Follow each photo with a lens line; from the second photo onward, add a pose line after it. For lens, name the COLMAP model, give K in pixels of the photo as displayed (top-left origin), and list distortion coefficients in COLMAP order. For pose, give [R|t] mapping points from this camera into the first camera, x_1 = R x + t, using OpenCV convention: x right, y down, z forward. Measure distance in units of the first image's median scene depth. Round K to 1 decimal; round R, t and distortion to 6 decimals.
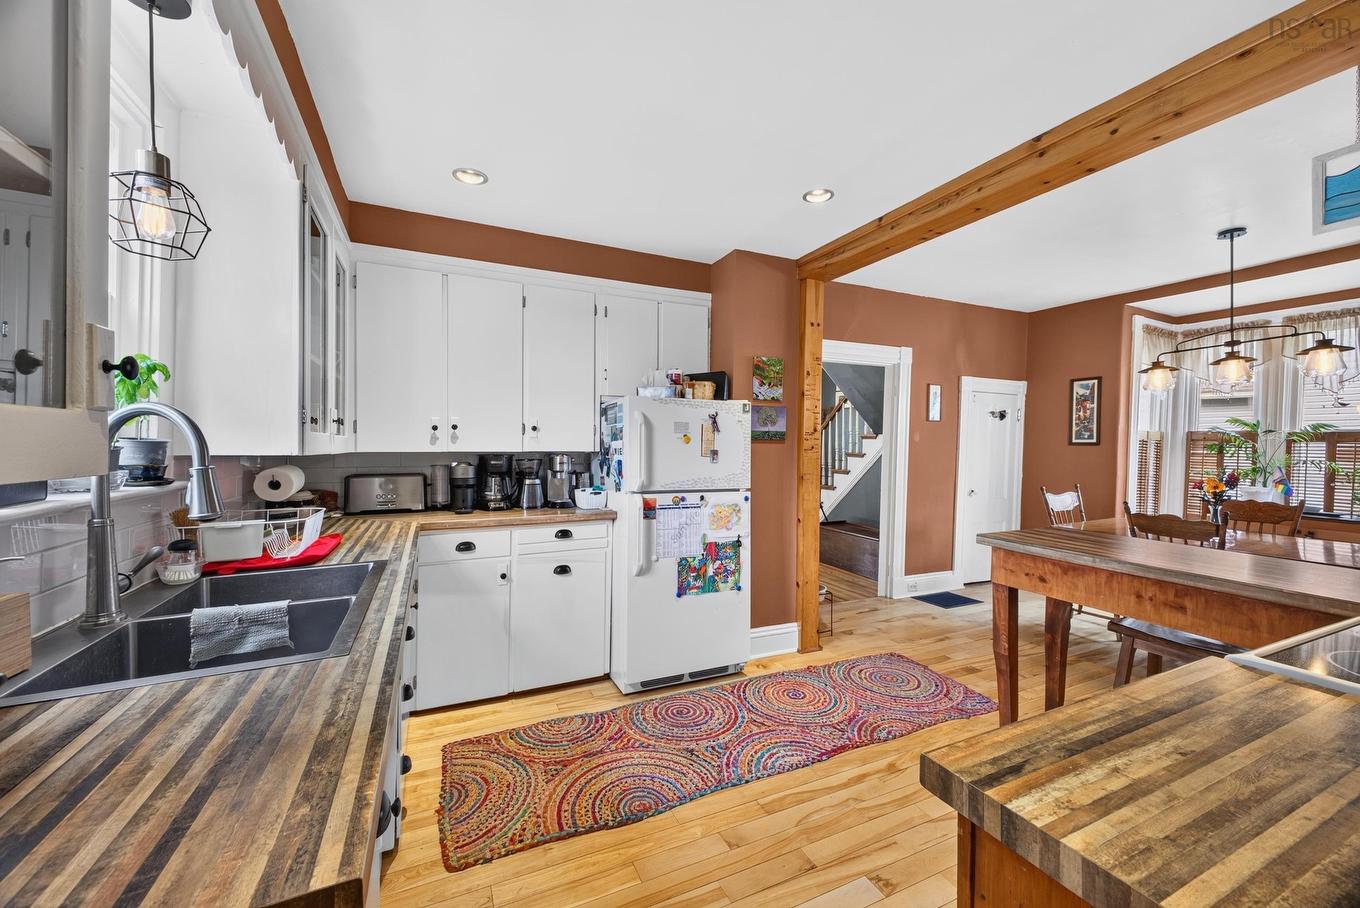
lens RADIAL K [[530.7, 0, 683.7], [0, 530.7, 449.6], [0, 0, 1]] dist [0.033743, -0.012619]
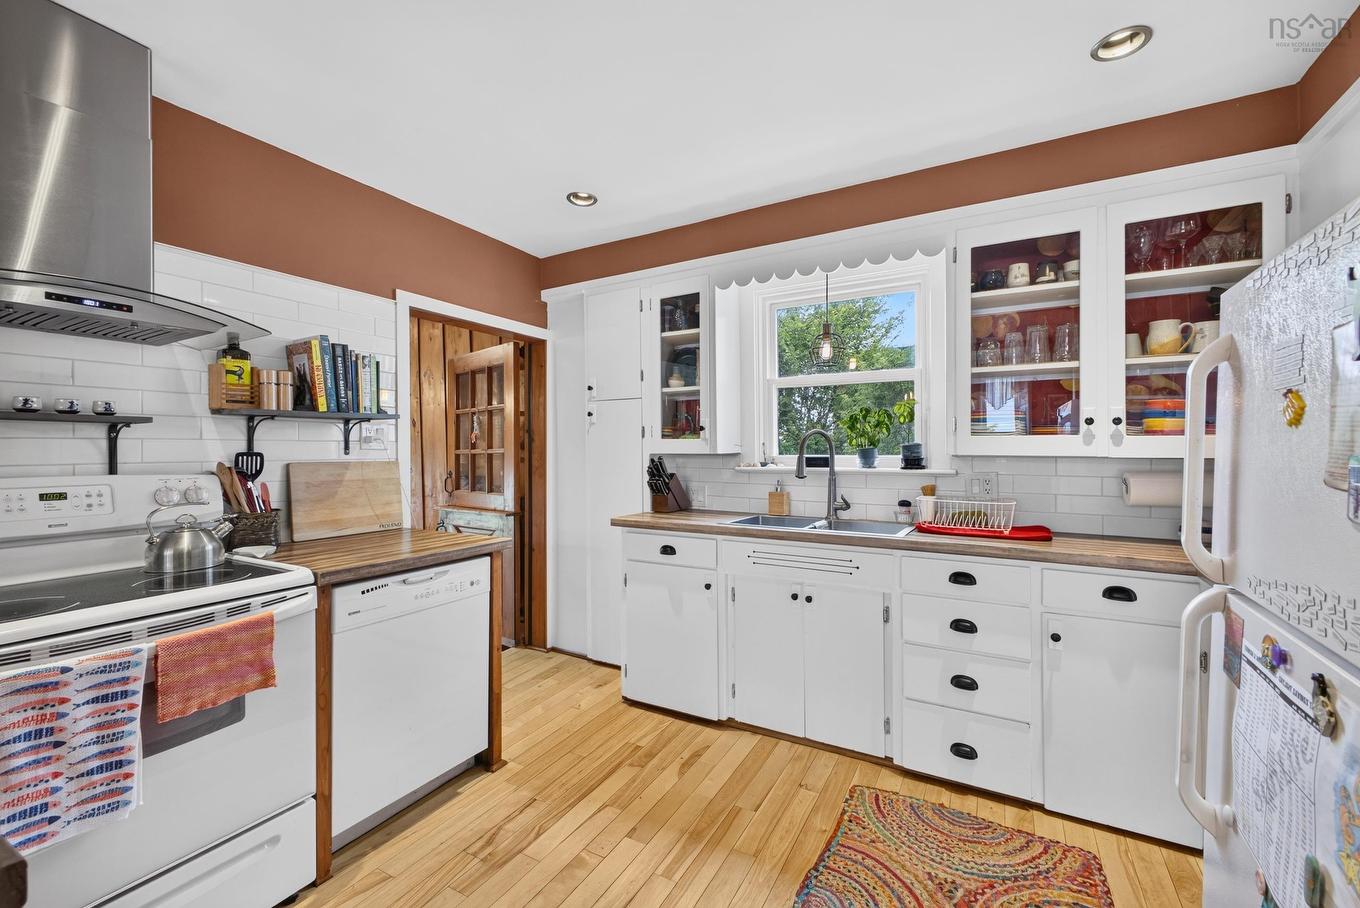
lens RADIAL K [[566.7, 0, 683.1], [0, 566.7, 446.3], [0, 0, 1]] dist [0.002049, 0.000032]
pose [[-0.814956, -0.006854, -0.579483, 0.373295], [-0.009428, 0.999955, 0.001431, -0.002733], [0.579446, 0.006629, -0.814983, 1.040605]]
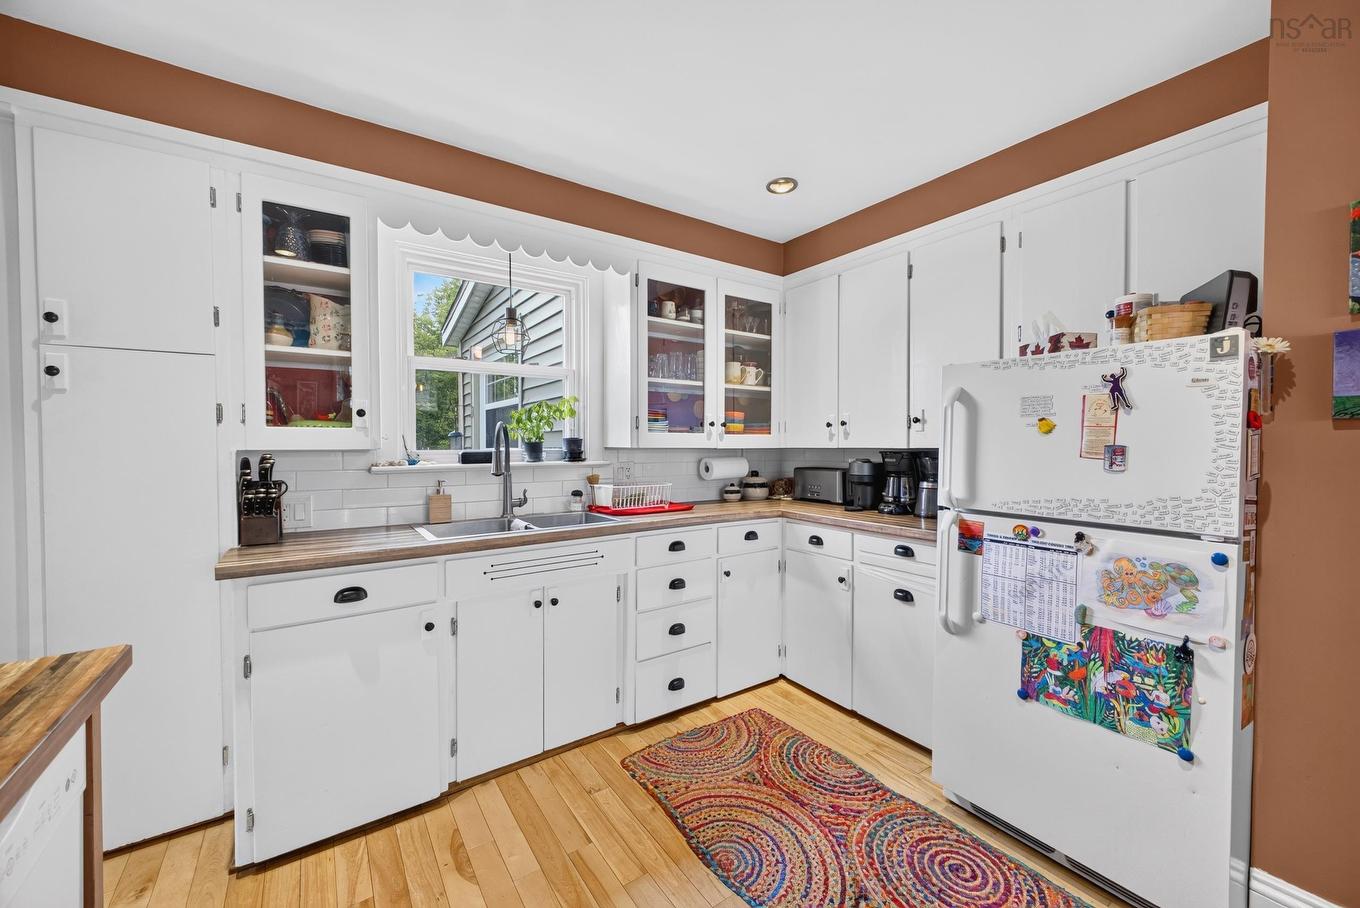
lens RADIAL K [[530.7, 0, 683.7], [0, 530.7, 449.6], [0, 0, 1]] dist [0.033743, -0.012619]
pose [[0.170239, 0.005877, -0.985385, 0.499669], [-0.009265, 0.999948, 0.004363, 0.005380], [0.985359, 0.008386, 0.170285, 0.522390]]
